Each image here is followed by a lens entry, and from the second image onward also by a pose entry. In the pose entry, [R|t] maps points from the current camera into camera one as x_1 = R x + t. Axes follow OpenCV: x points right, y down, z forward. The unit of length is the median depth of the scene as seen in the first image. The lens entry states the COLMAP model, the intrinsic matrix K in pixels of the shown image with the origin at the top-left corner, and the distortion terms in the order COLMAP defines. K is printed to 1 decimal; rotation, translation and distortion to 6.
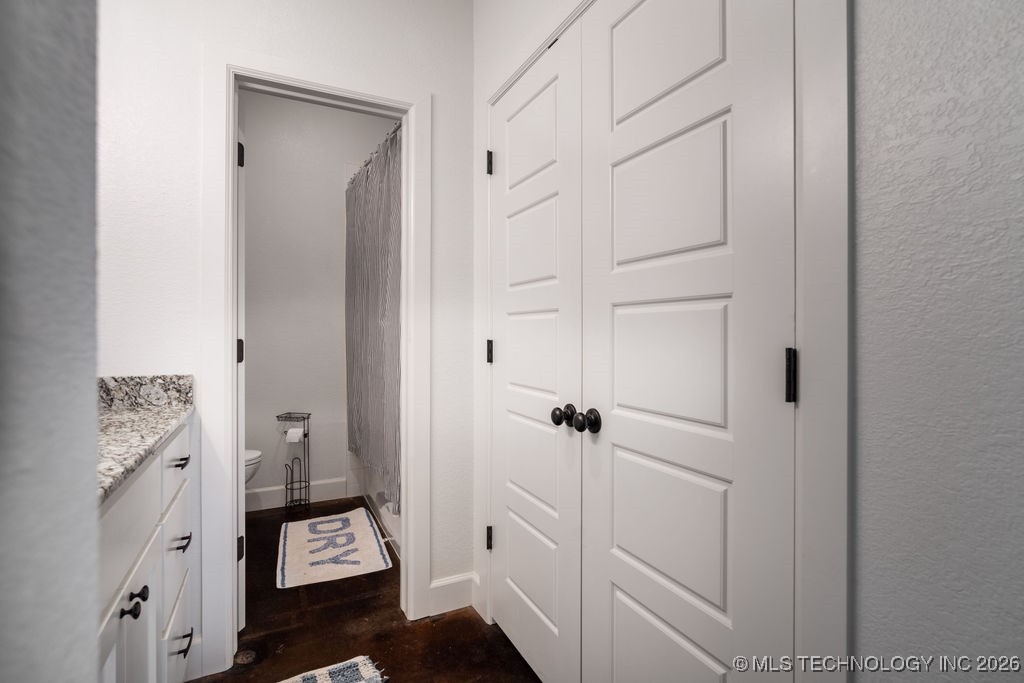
lens RADIAL K [[470.6, 0, 515.7], [0, 470.6, 335.5], [0, 0, 1]] dist [-0.006771, 0.001216]
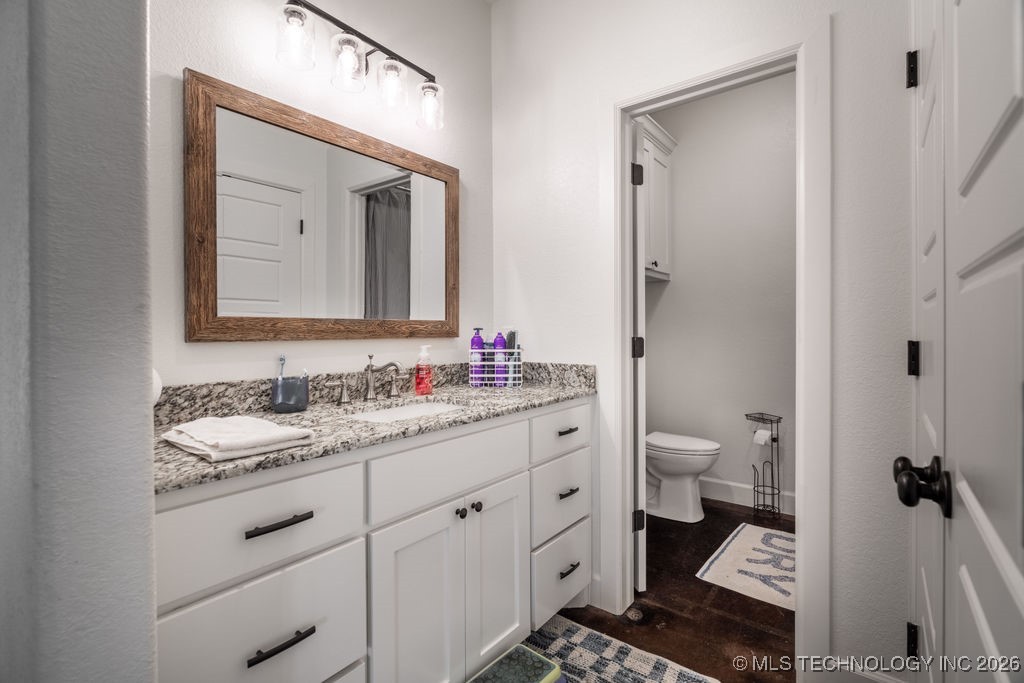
lens RADIAL K [[470.6, 0, 515.7], [0, 470.6, 335.5], [0, 0, 1]] dist [-0.006771, 0.001216]
pose [[0.425670, 0.000958, -0.904878, 0.282181], [0.004743, 0.999983, 0.003290, -0.001122], [0.904866, -0.005692, 0.425658, 0.209965]]
